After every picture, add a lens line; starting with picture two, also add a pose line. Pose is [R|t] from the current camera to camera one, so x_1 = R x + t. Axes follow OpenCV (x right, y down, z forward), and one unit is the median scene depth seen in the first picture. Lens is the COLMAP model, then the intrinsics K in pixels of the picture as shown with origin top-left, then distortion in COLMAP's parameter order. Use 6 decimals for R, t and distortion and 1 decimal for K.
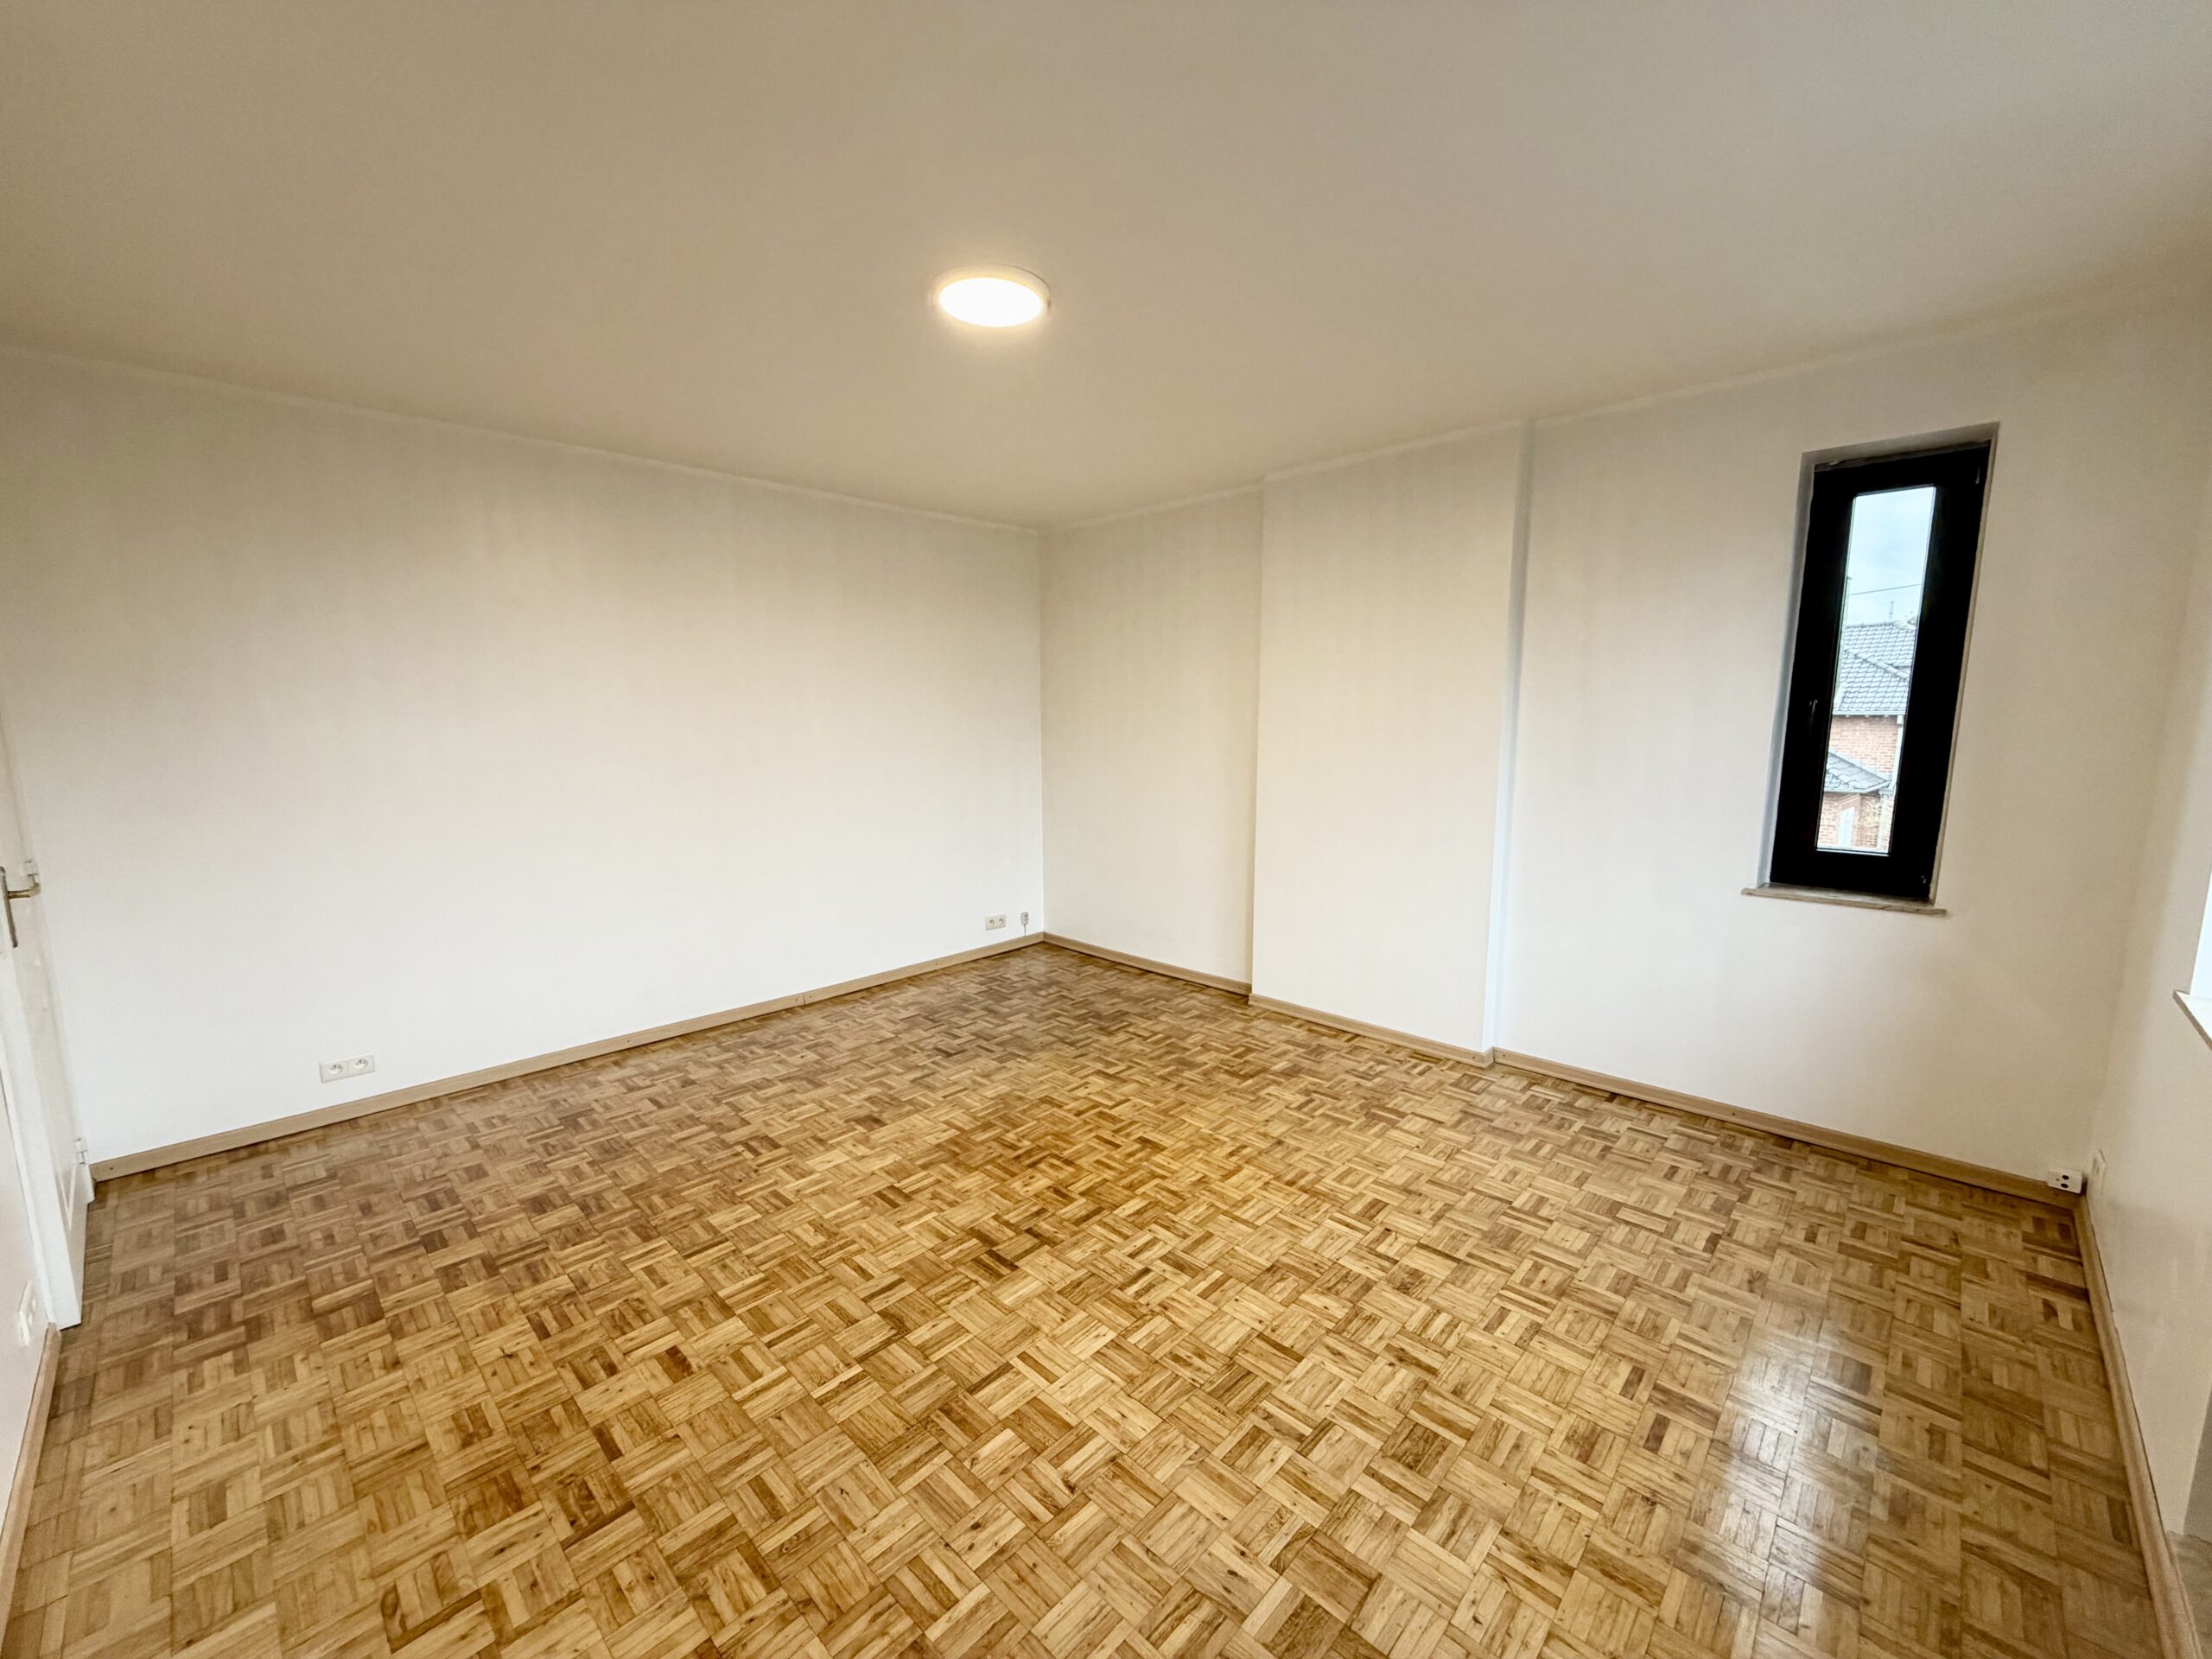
lens RADIAL K [[882.1, 0, 1094.2], [0, 882.1, 831.8], [0, 0, 1]] dist [-0.000847, -0.000015]
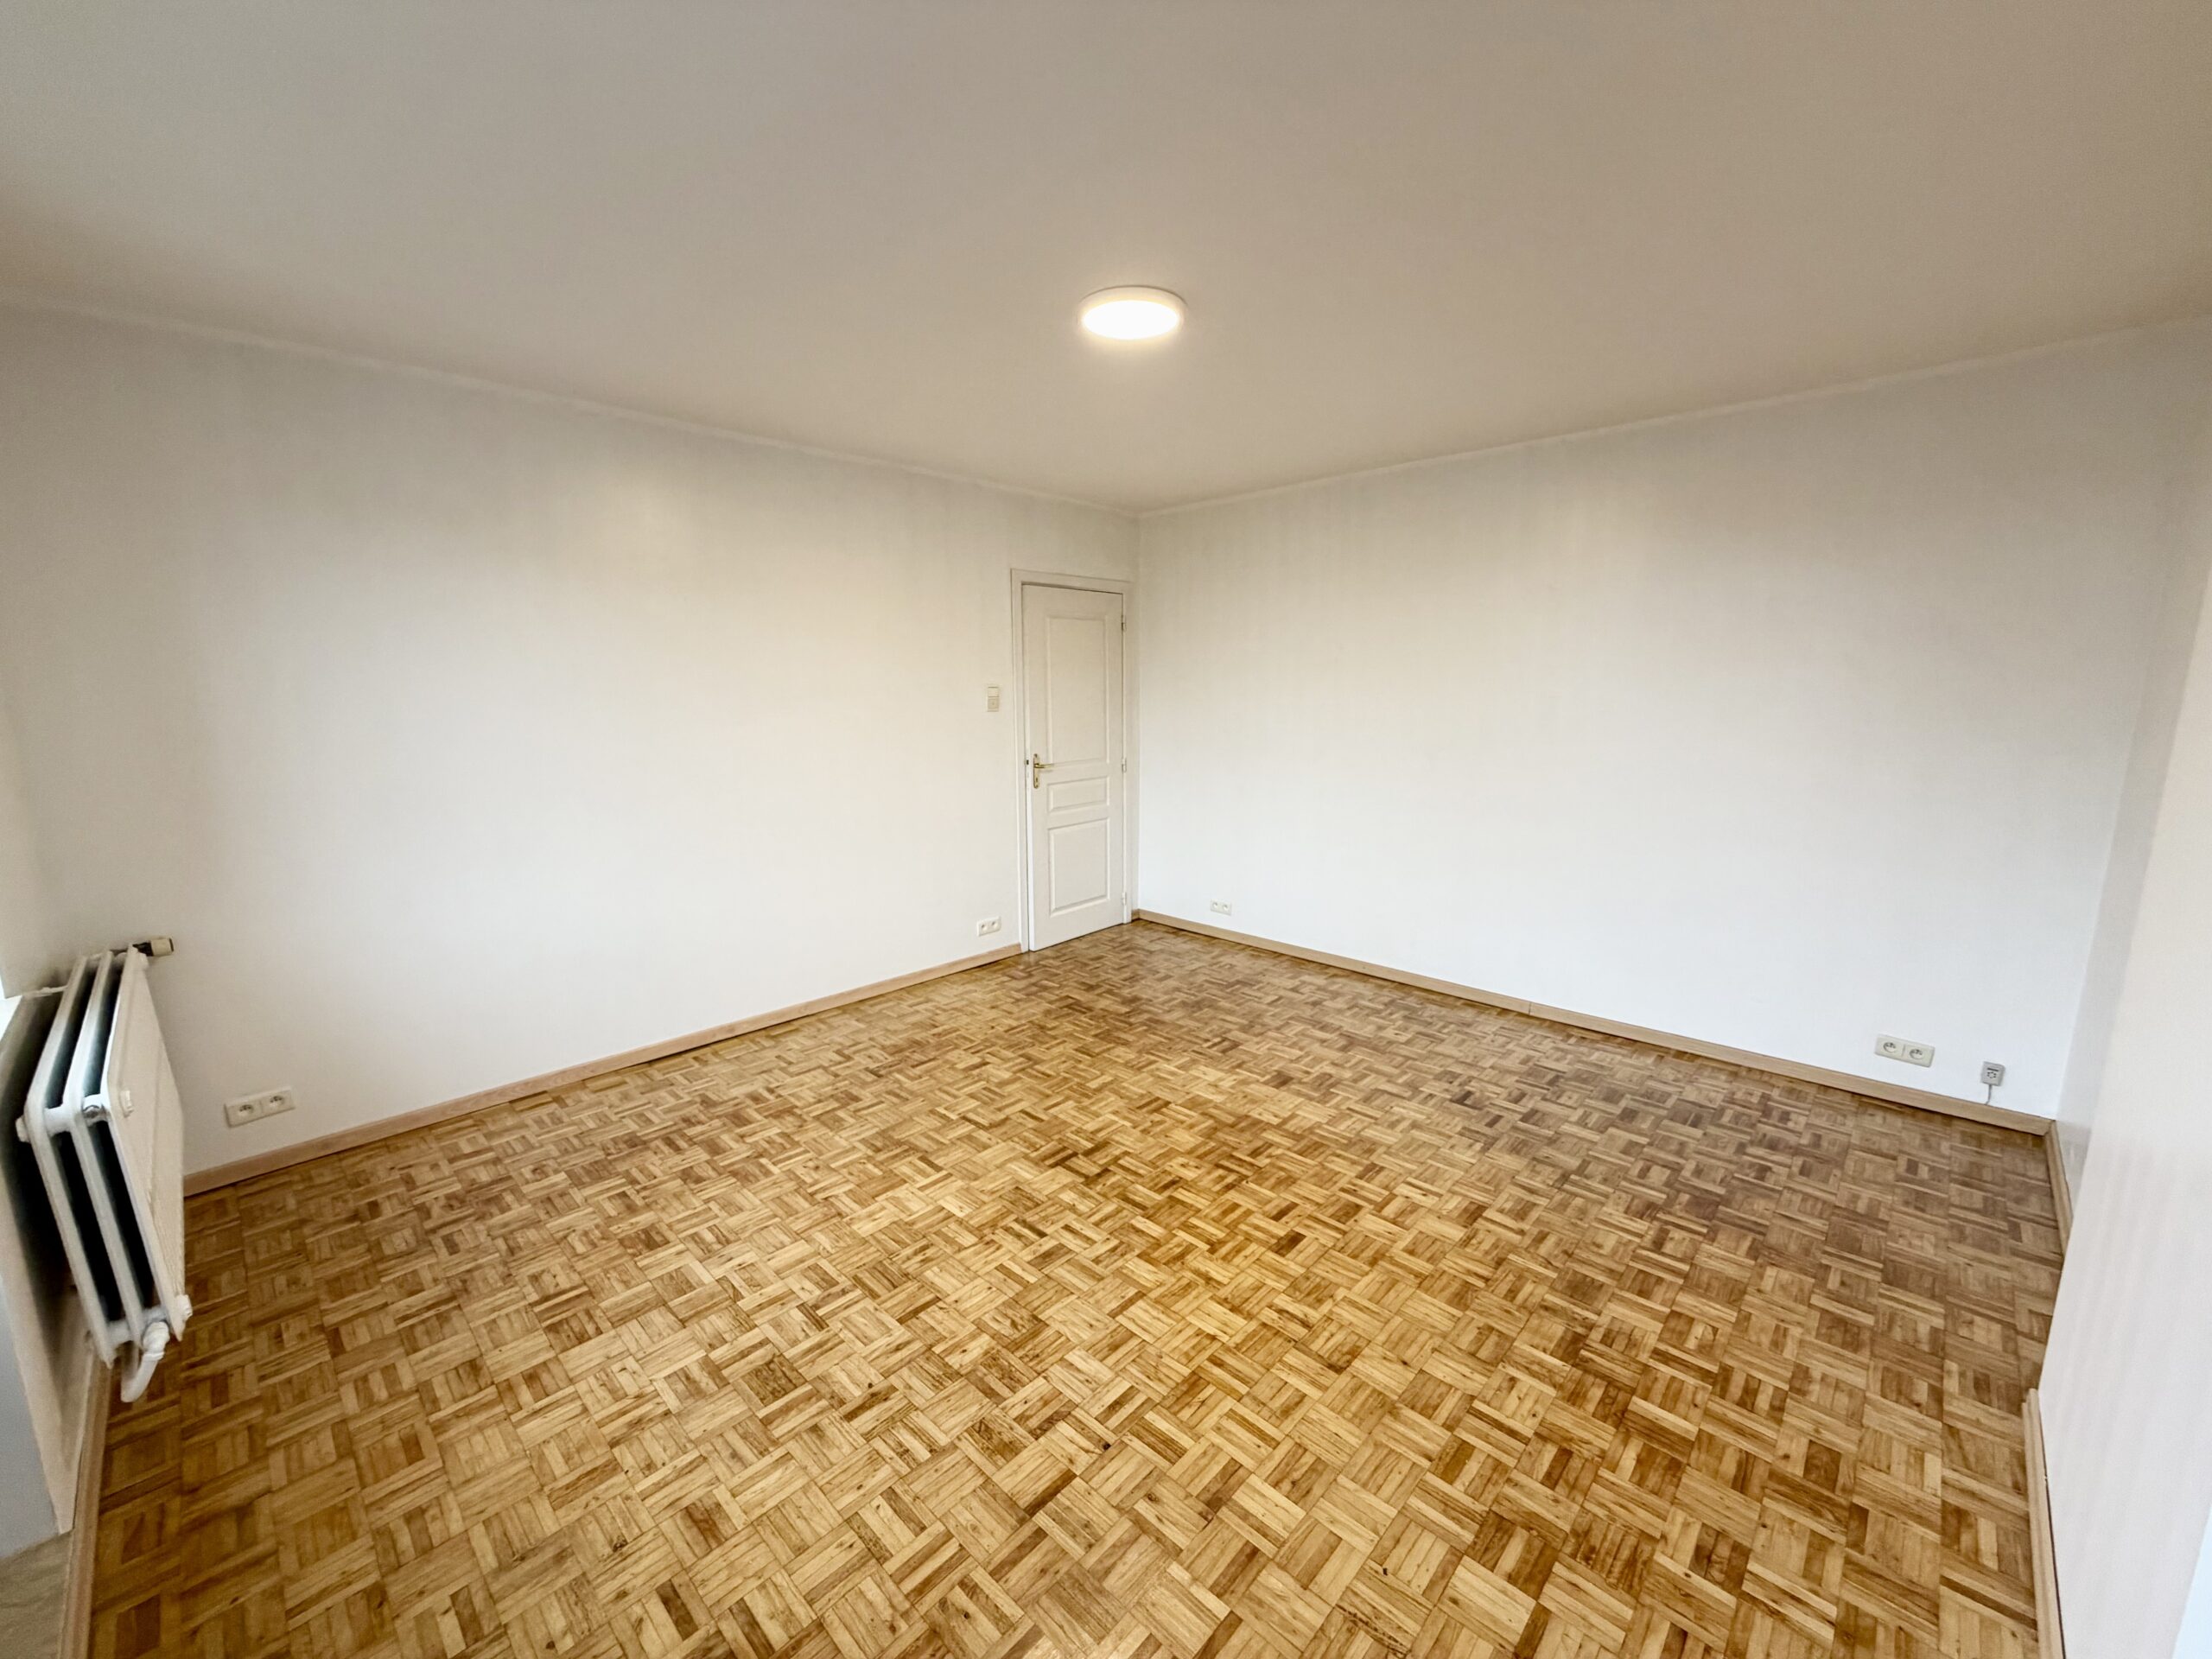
lens RADIAL K [[882.1, 0, 1100.3], [0, 882.1, 830.0], [0, 0, 1]] dist [-0.000847, -0.000015]
pose [[0.004247, 0.170040, -0.985428, 0.775800], [-0.133347, 0.976732, 0.167965, -0.121956], [0.991060, 0.130691, 0.026822, 0.748142]]
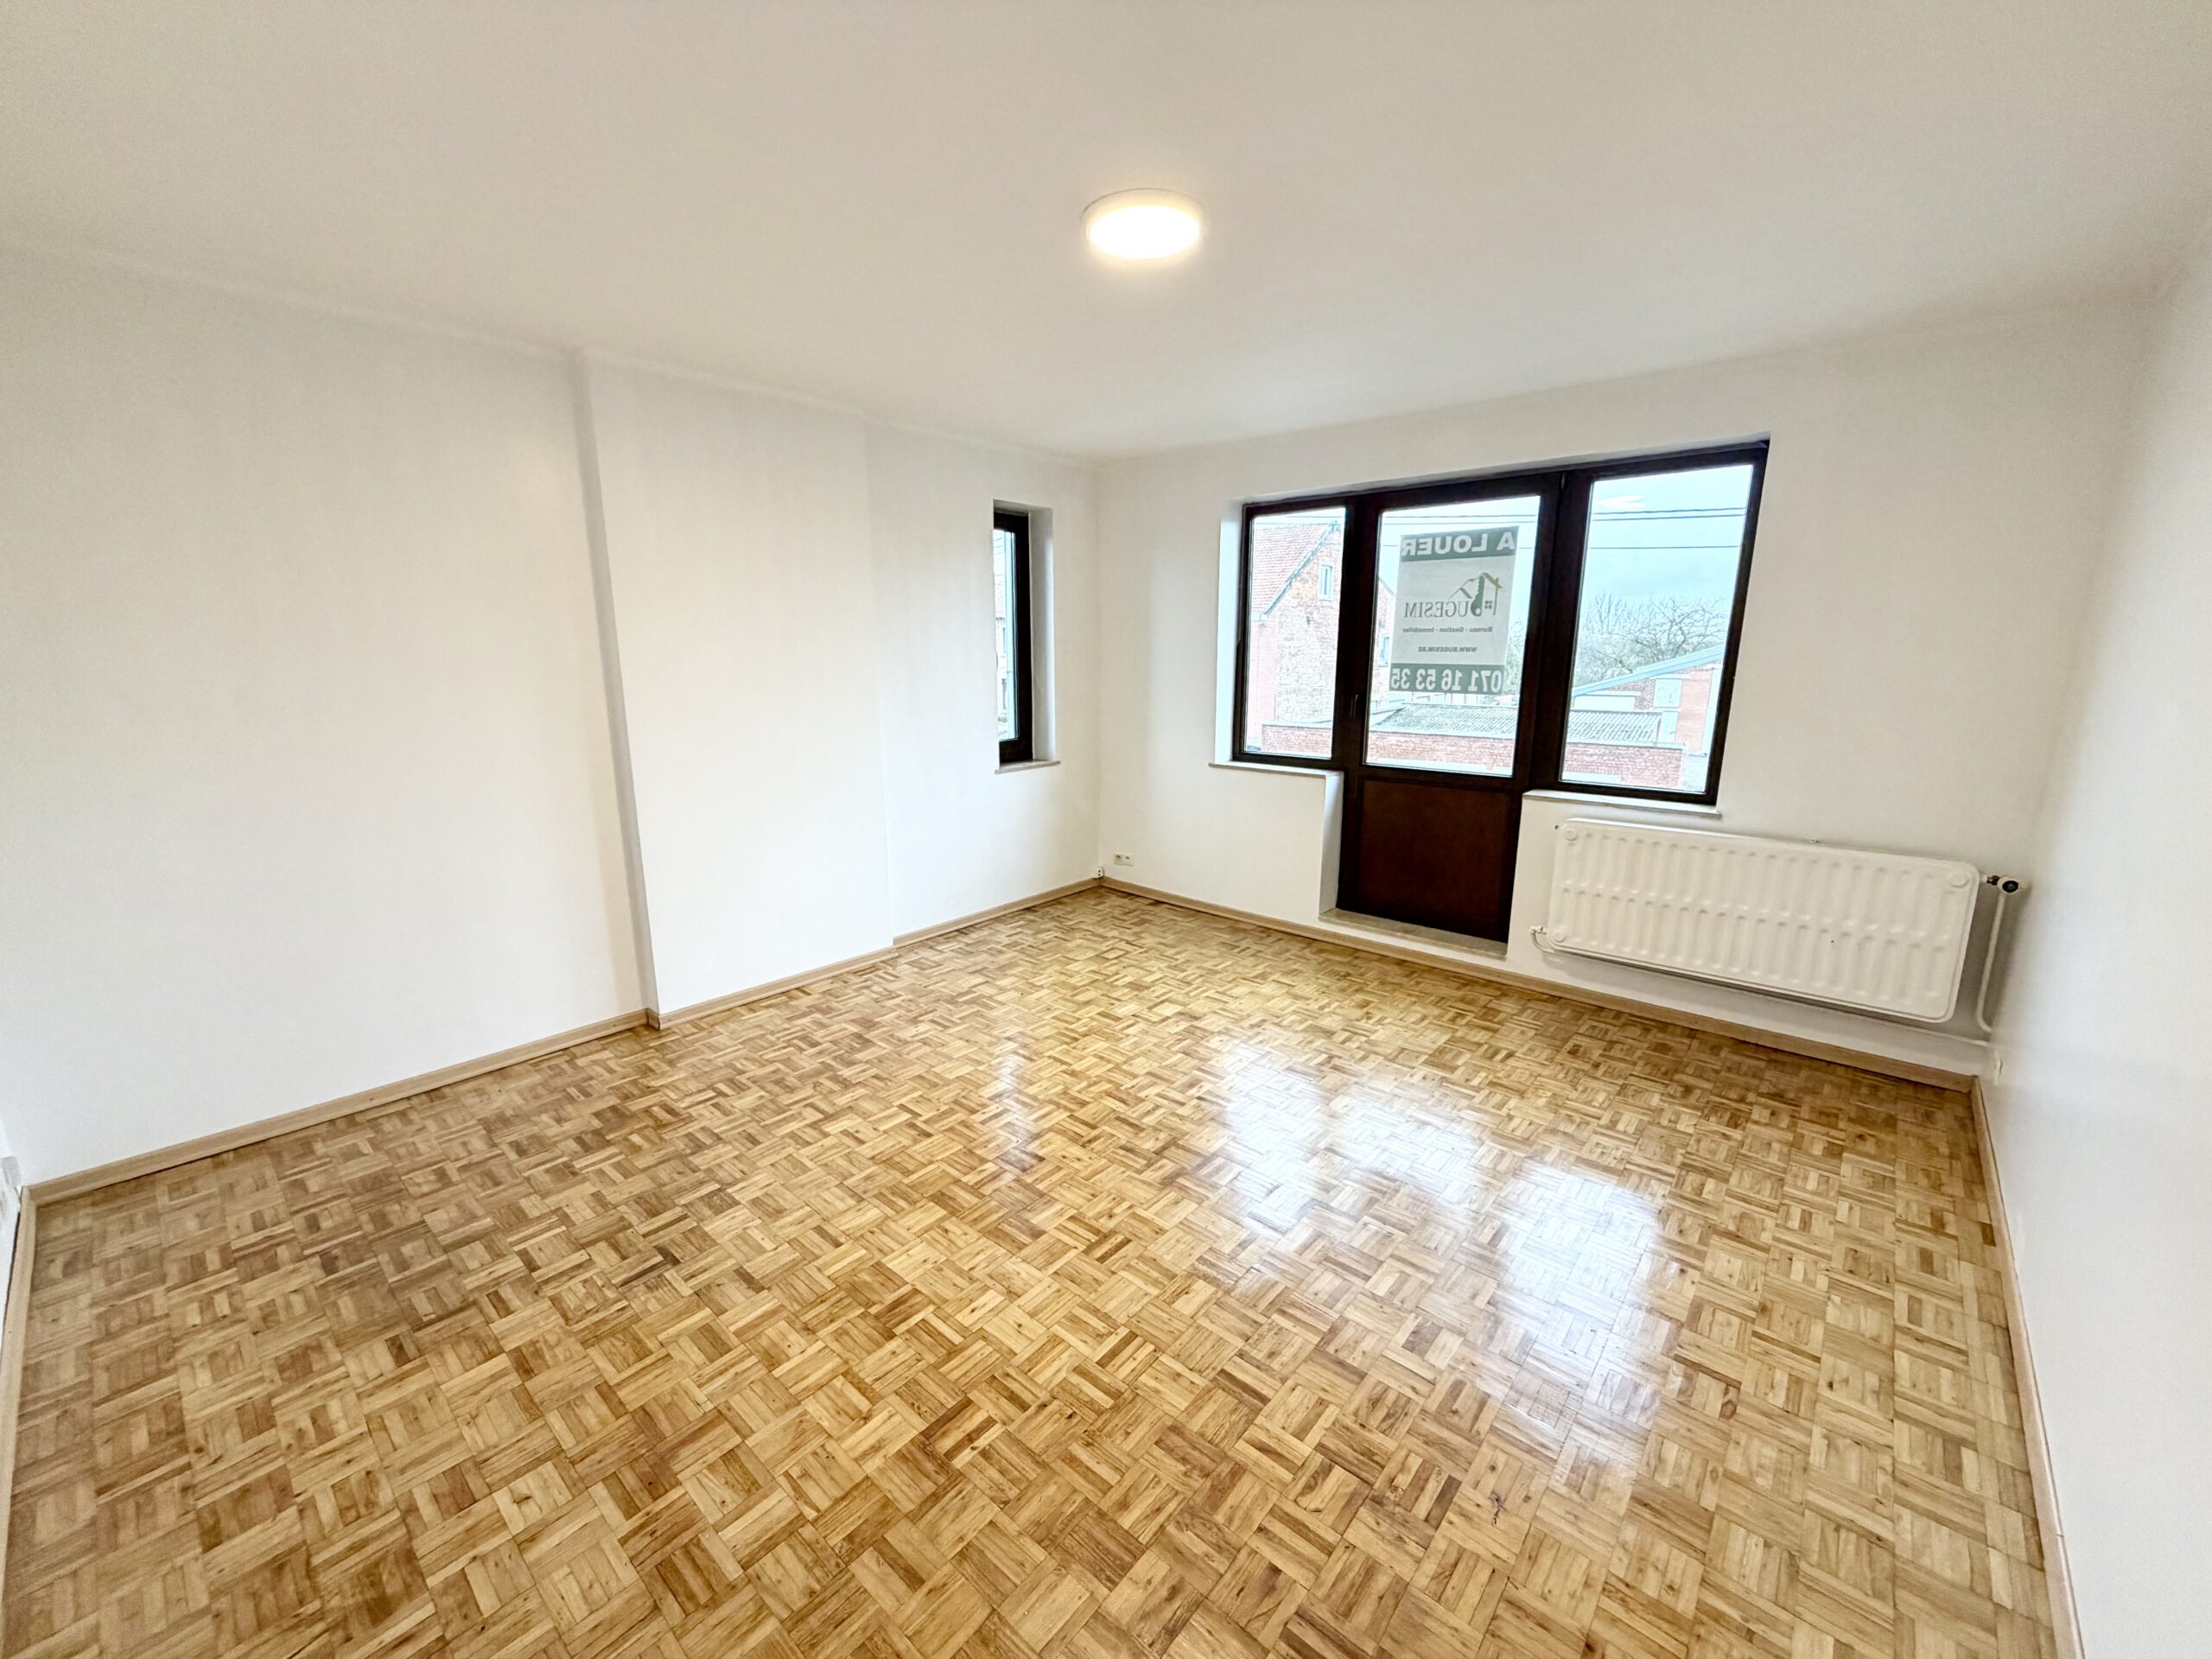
lens RADIAL K [[882.1, 0, 1104.8], [0, 882.1, 828.9], [0, 0, 1]] dist [-0.000847, -0.000015]
pose [[-0.050710, -0.197721, 0.978946, -0.862410], [0.138308, 0.969372, 0.202951, -0.129928], [-0.989090, 0.145688, -0.021811, 0.849321]]
